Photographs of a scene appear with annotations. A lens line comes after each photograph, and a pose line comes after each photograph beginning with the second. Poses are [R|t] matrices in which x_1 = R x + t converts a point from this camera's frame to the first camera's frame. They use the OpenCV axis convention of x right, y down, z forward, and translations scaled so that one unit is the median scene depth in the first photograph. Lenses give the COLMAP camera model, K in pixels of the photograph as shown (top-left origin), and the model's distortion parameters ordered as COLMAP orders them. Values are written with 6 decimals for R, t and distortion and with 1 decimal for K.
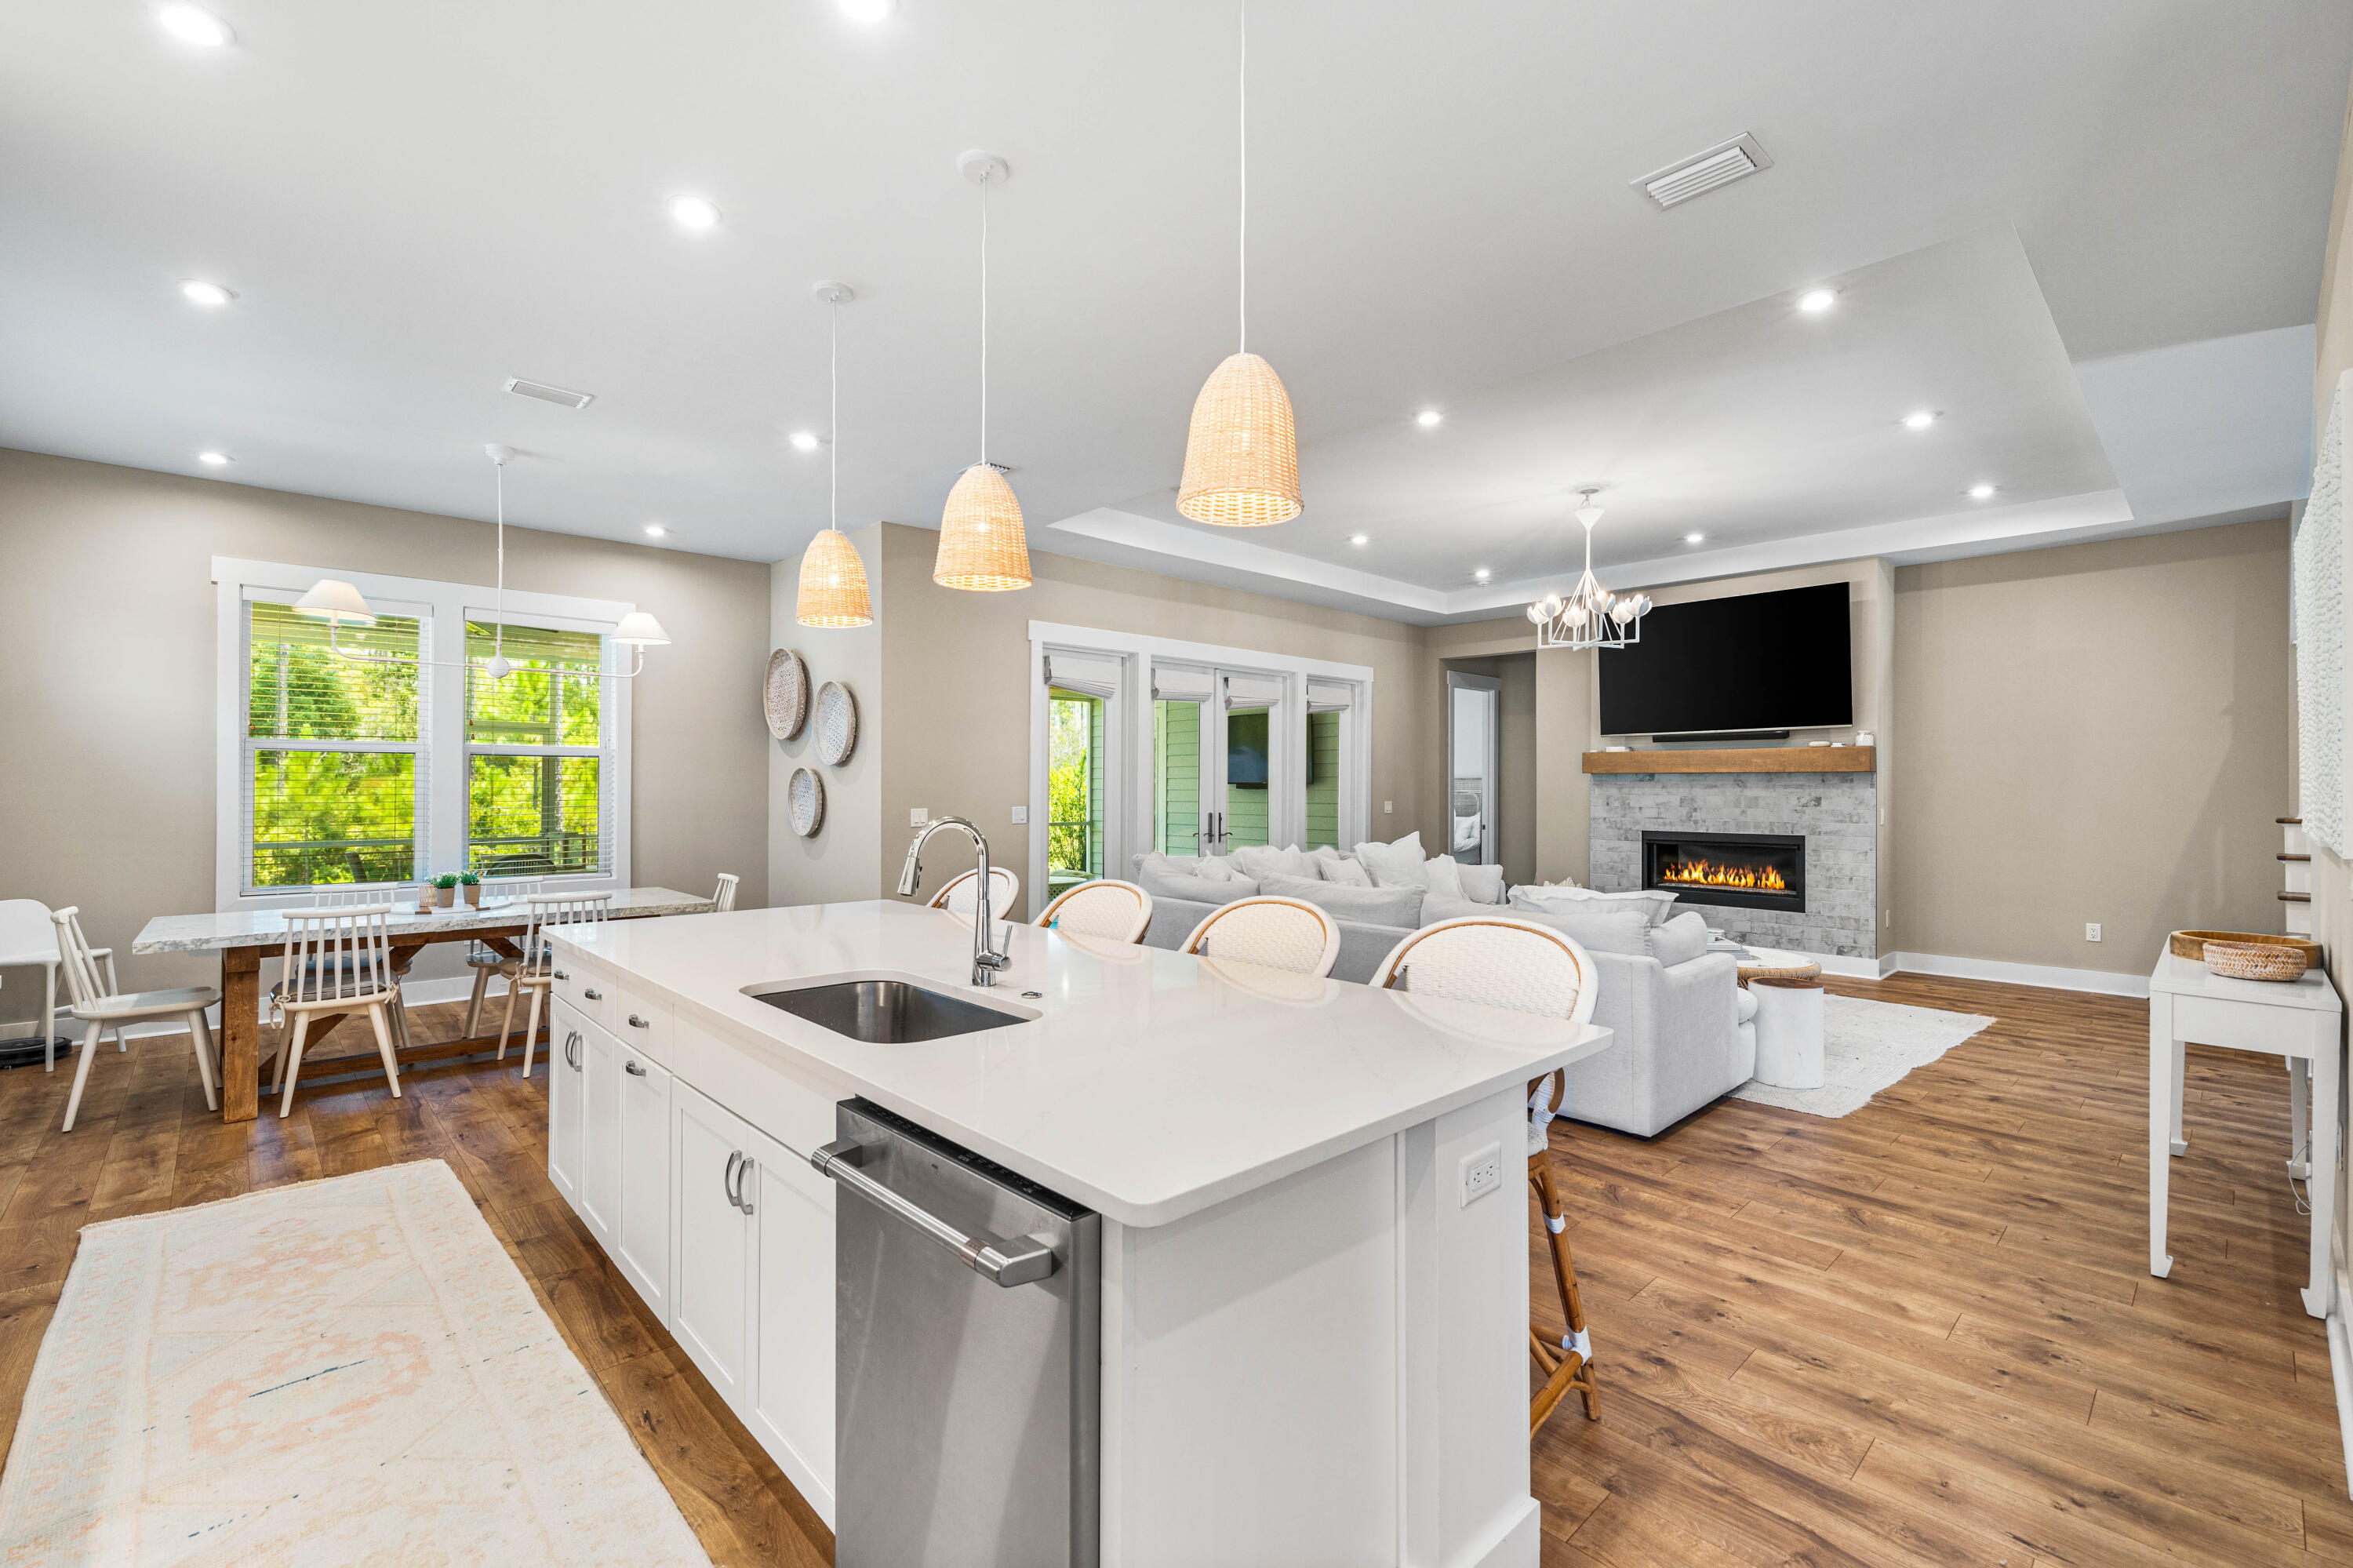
lens RADIAL K [[1011.3, 0, 1179.4], [0, 1011.3, 780.0], [0, 0, 1]] dist [-0.001025, 0.000720]
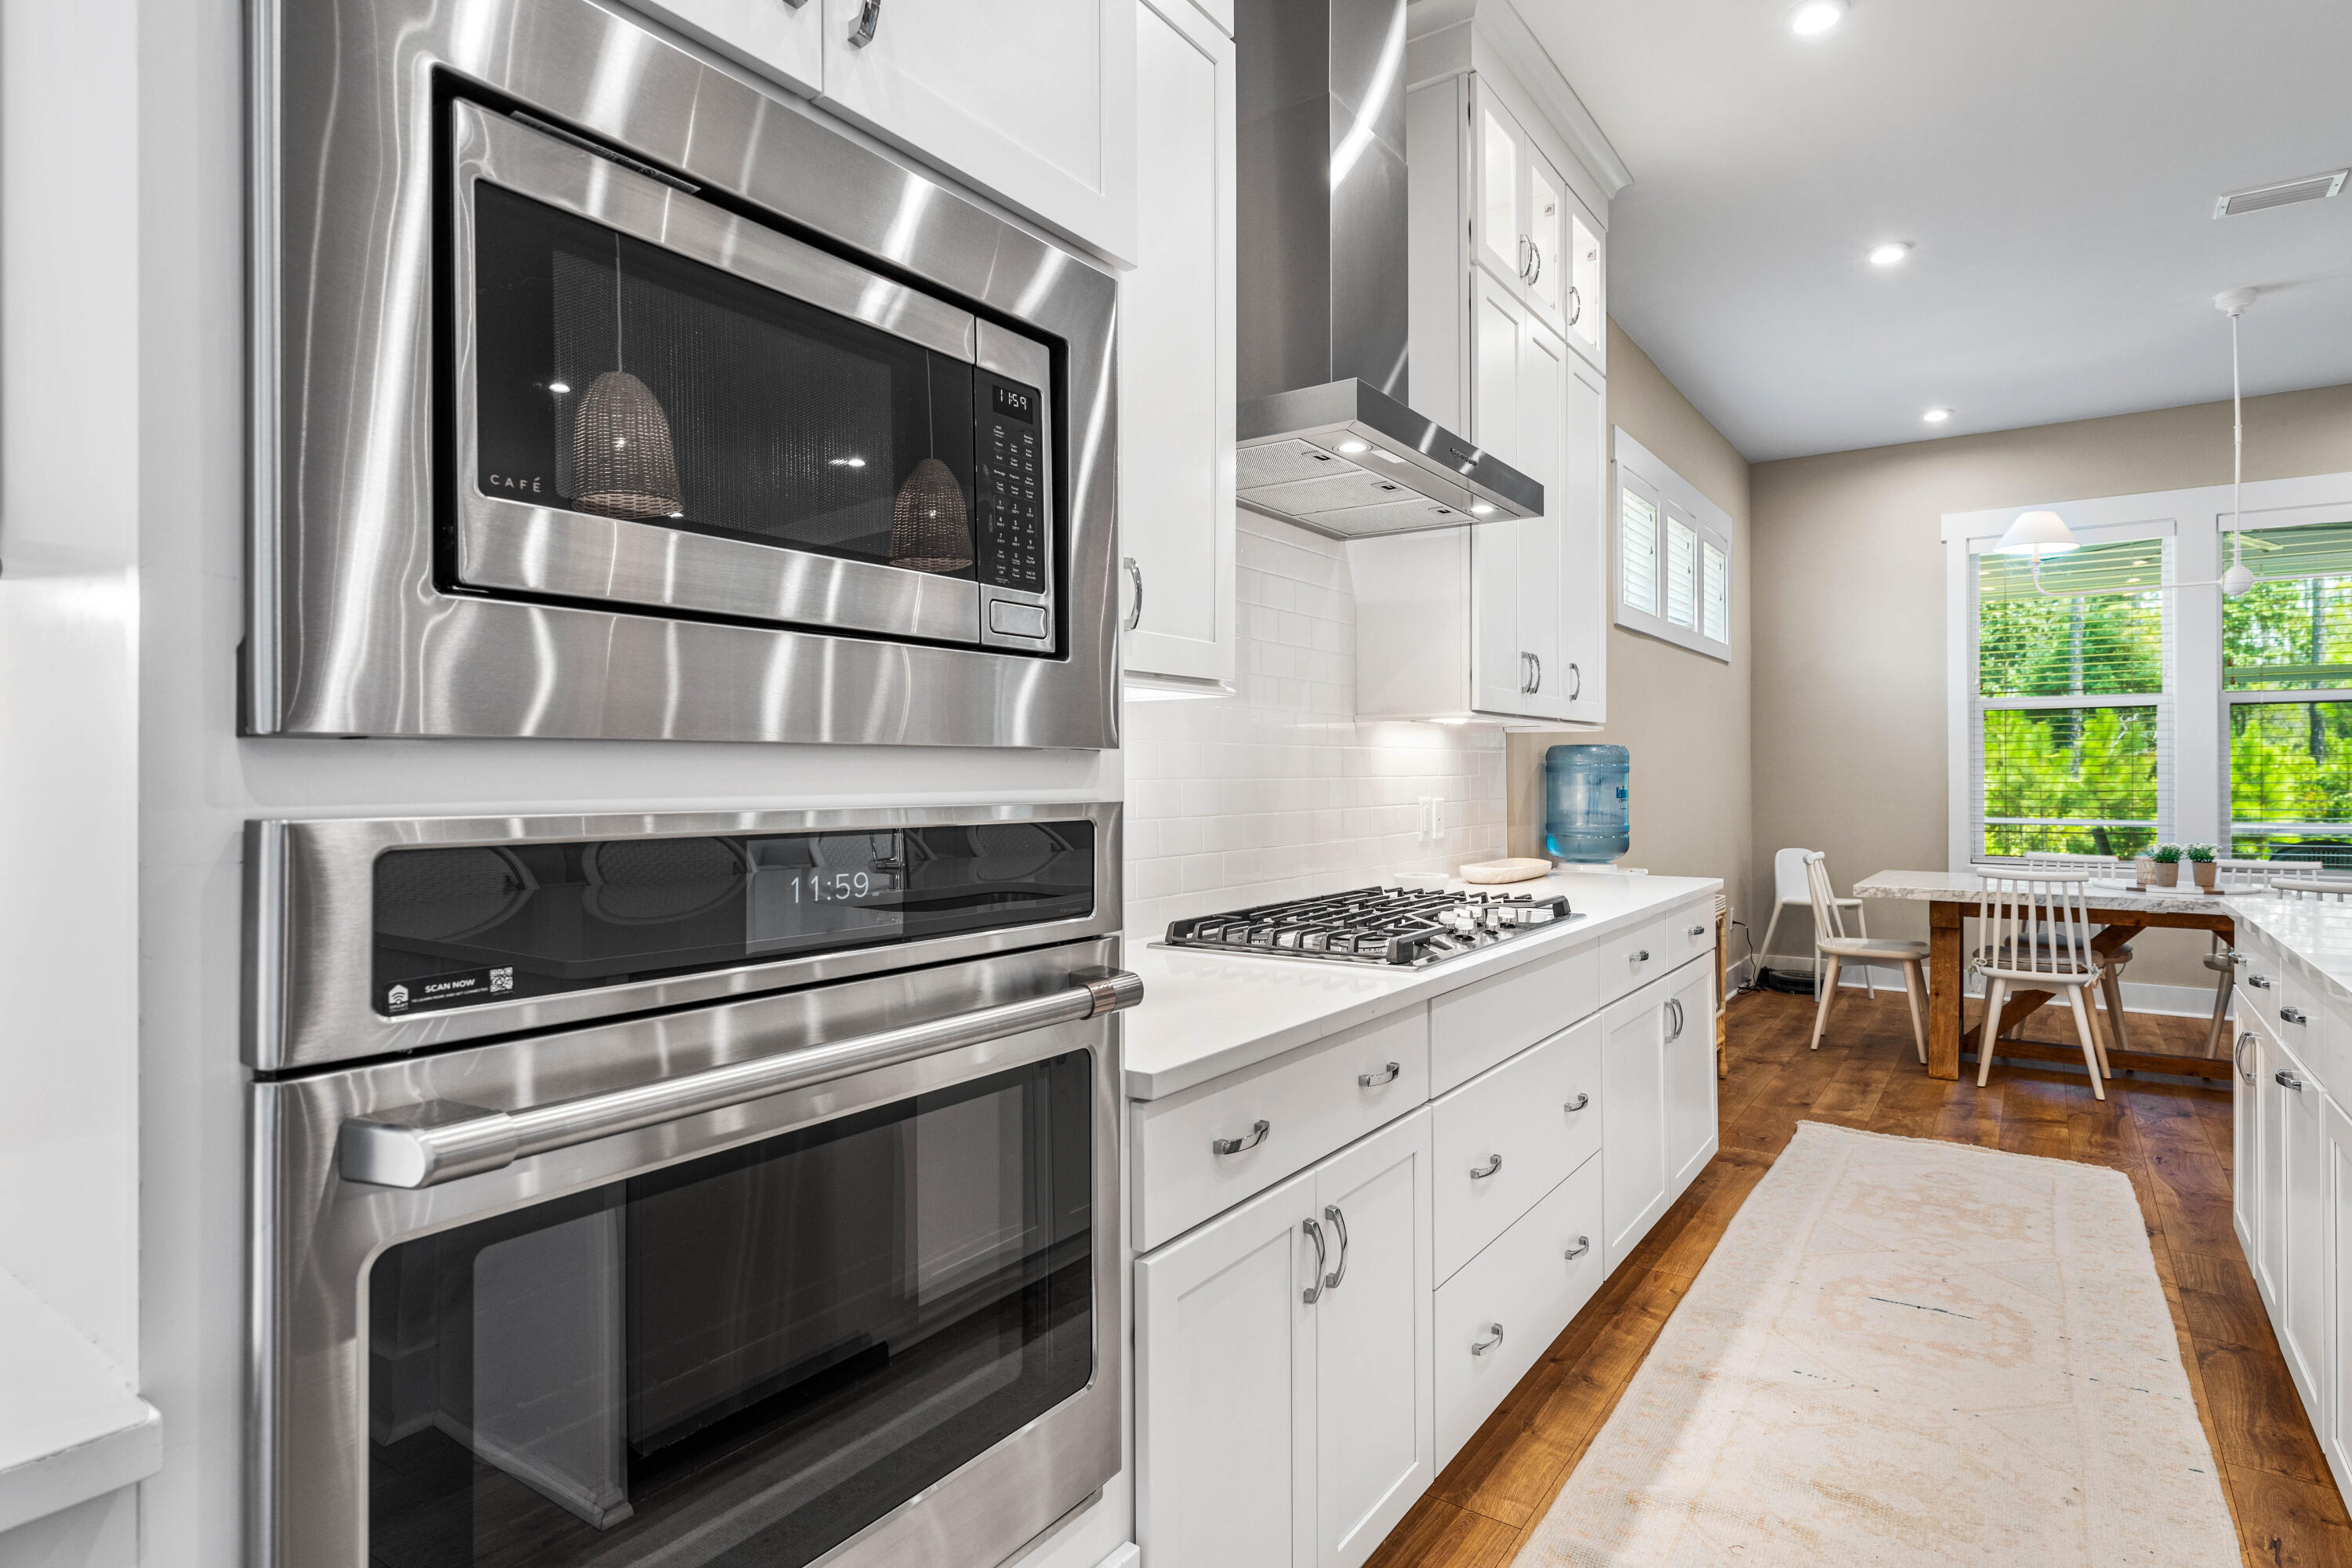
lens RADIAL K [[1252.9, 0, 1177.3], [0, 1252.9, 779.0], [0, 0, 1]] dist [0.005143, 0.000326]
pose [[0.204641, -0.002439, -0.978834, 0.116411], [0.010033, 0.999950, -0.000394, 0.037950], [0.978786, -0.009740, 0.204655, 0.021840]]
